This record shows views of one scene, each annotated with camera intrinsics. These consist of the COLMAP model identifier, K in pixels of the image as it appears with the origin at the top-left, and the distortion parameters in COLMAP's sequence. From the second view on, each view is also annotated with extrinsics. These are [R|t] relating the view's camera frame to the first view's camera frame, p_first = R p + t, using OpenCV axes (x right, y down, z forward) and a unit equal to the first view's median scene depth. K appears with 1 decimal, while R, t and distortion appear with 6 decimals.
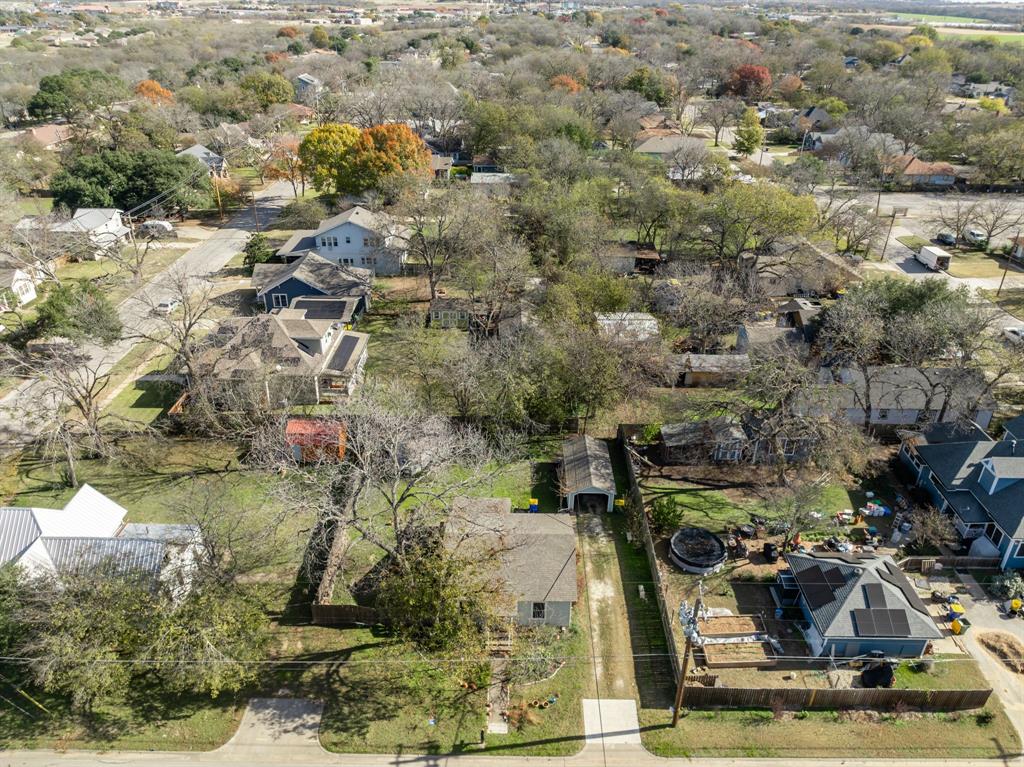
lens RADIAL K [[718.9, 0, 514.4], [0, 718.9, 384.5], [0, 0, 1]] dist [-0.026226, 0.011666]
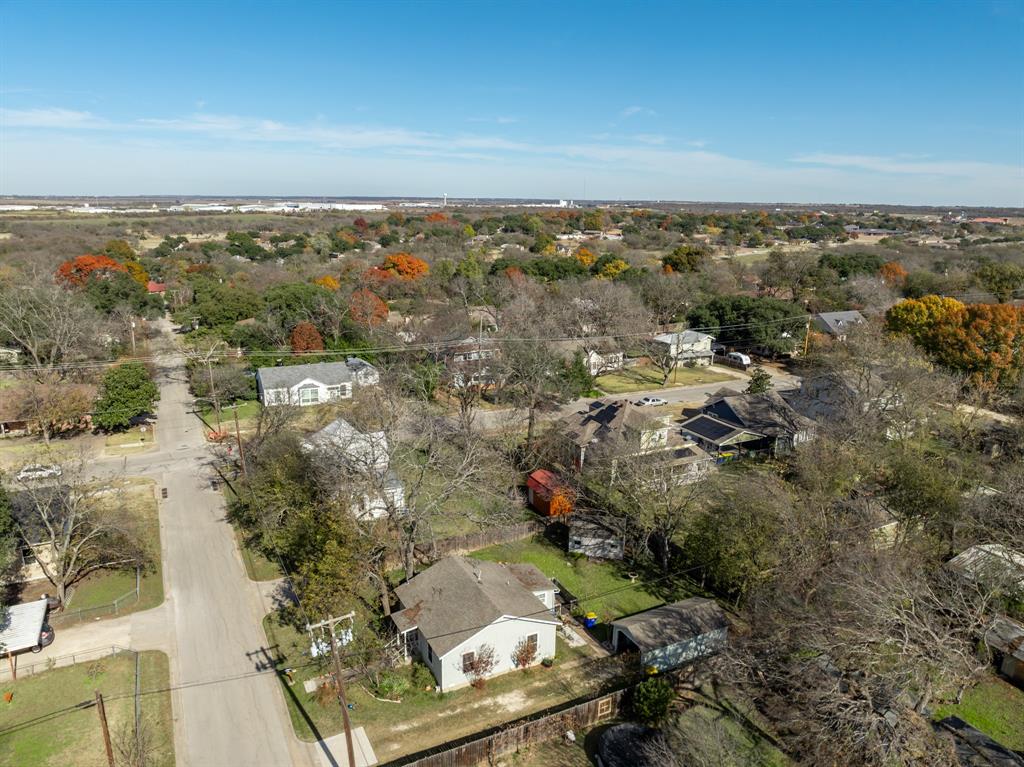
lens RADIAL K [[718.9, 0, 514.2], [0, 718.9, 385.2], [0, 0, 1]] dist [-0.026226, 0.011666]
pose [[0.461060, 0.217891, -0.860202, 0.952211], [-0.432702, 0.901530, -0.003565, -0.072517], [0.774721, 0.373855, 0.509941, 0.491492]]
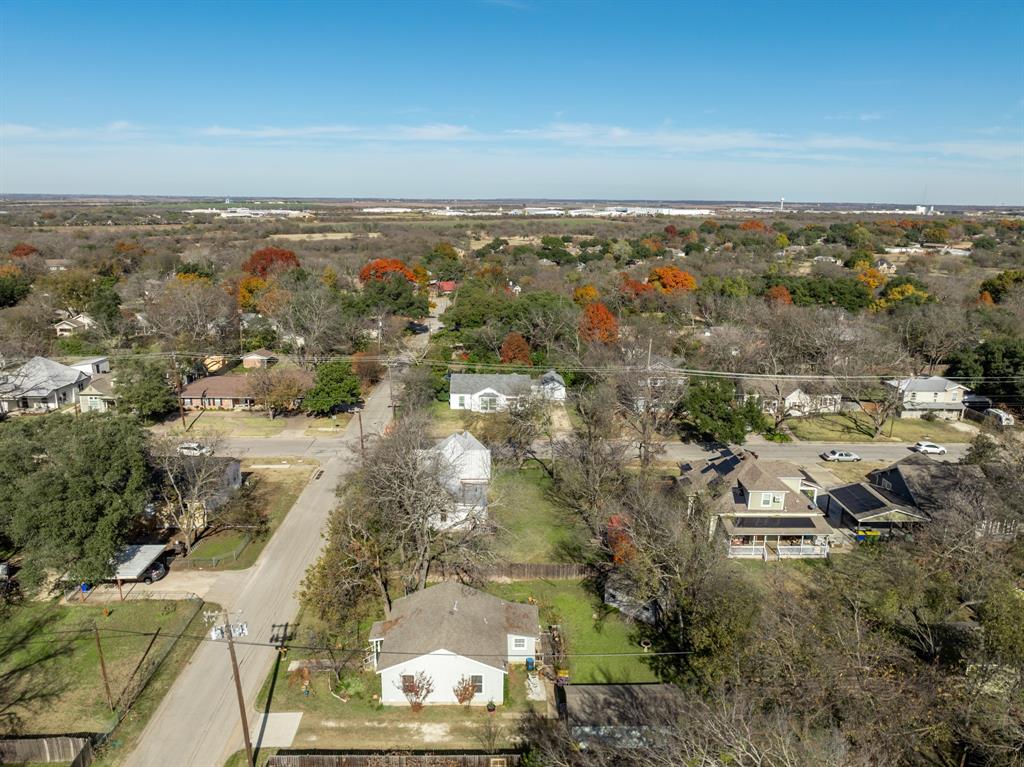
lens RADIAL K [[718.9, 0, 514.5], [0, 718.9, 382.8], [0, 0, 1]] dist [-0.026226, 0.011666]
pose [[0.030180, 0.238427, -0.970691, 1.087607], [-0.489029, 0.850489, 0.193698, -0.385528], [0.871745, 0.468850, 0.142266, 0.900913]]
